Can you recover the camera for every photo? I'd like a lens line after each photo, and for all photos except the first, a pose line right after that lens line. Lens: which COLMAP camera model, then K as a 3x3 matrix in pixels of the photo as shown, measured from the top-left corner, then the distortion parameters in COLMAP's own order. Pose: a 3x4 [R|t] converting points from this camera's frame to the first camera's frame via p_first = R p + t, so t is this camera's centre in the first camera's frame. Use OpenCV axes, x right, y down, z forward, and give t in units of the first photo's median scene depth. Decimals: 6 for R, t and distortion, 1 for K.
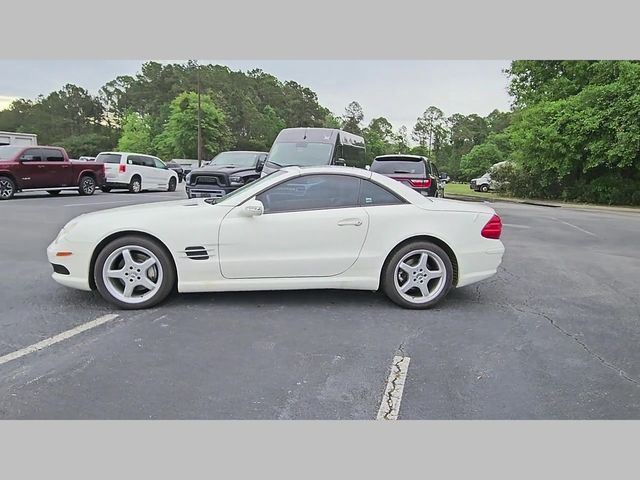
lens RADIAL K [[436.3, 0, 308.9], [0, 436.3, 239.6], [0, 0, 1]] dist [0.007786, -0.005172]
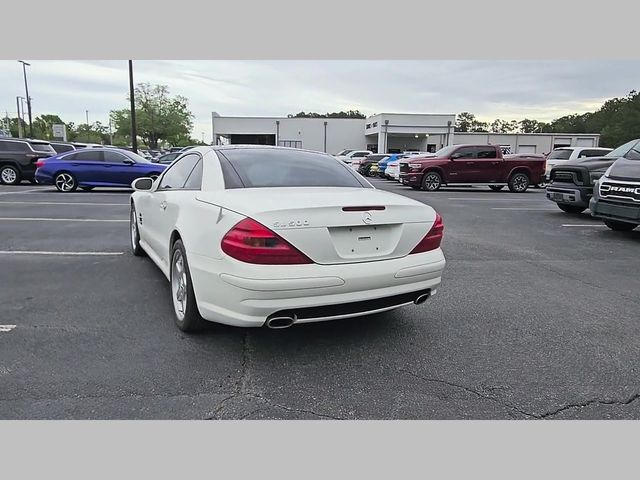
lens RADIAL K [[436.3, 0, 308.9], [0, 436.3, 239.6], [0, 0, 1]] dist [0.007786, -0.005172]
pose [[0.375758, 0.148591, -0.914728, 0.355043], [-0.151428, 0.983640, 0.097581, -0.035070], [0.914262, 0.101848, 0.392111, 0.313274]]
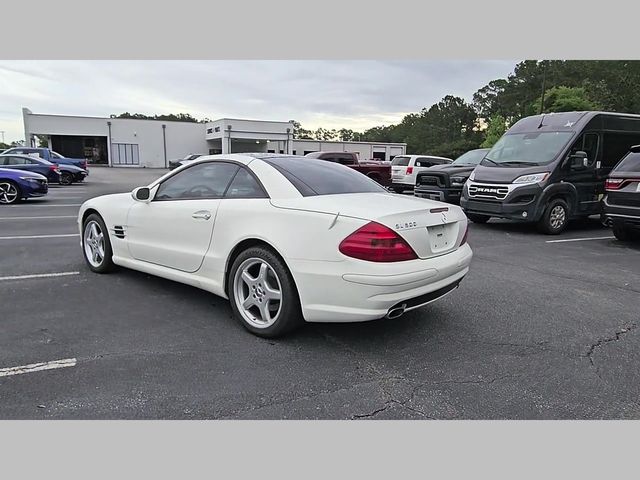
lens RADIAL K [[436.3, 0, 308.9], [0, 436.3, 239.6], [0, 0, 1]] dist [0.007786, -0.005172]
pose [[0.690029, 0.106903, -0.715843, 0.296841], [-0.114954, 0.992665, 0.037434, -0.016240], [0.714594, 0.056458, 0.697257, 0.183699]]
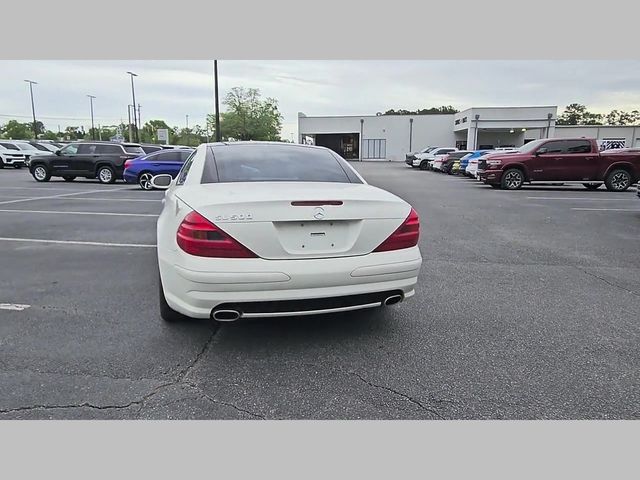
lens RADIAL K [[436.3, 0, 308.9], [0, 436.3, 239.6], [0, 0, 1]] dist [0.007786, -0.005172]
pose [[0.183607, 0.157321, -0.970329, 0.370716], [-0.152187, 0.979758, 0.130053, -0.043005], [0.971148, 0.123793, 0.203833, 0.379010]]
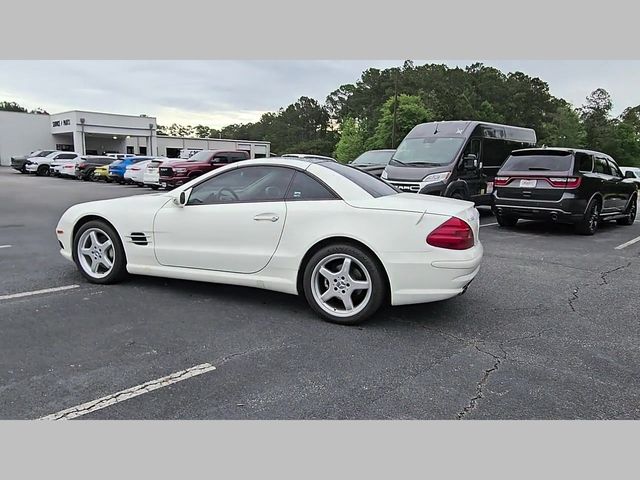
lens RADIAL K [[436.3, 0, 308.9], [0, 436.3, 239.6], [0, 0, 1]] dist [0.007786, -0.005172]
pose [[0.882976, 0.068630, -0.464375, 0.204398], [-0.070387, 0.997427, 0.013574, -0.003815], [0.464112, 0.020701, 0.885535, 0.076674]]
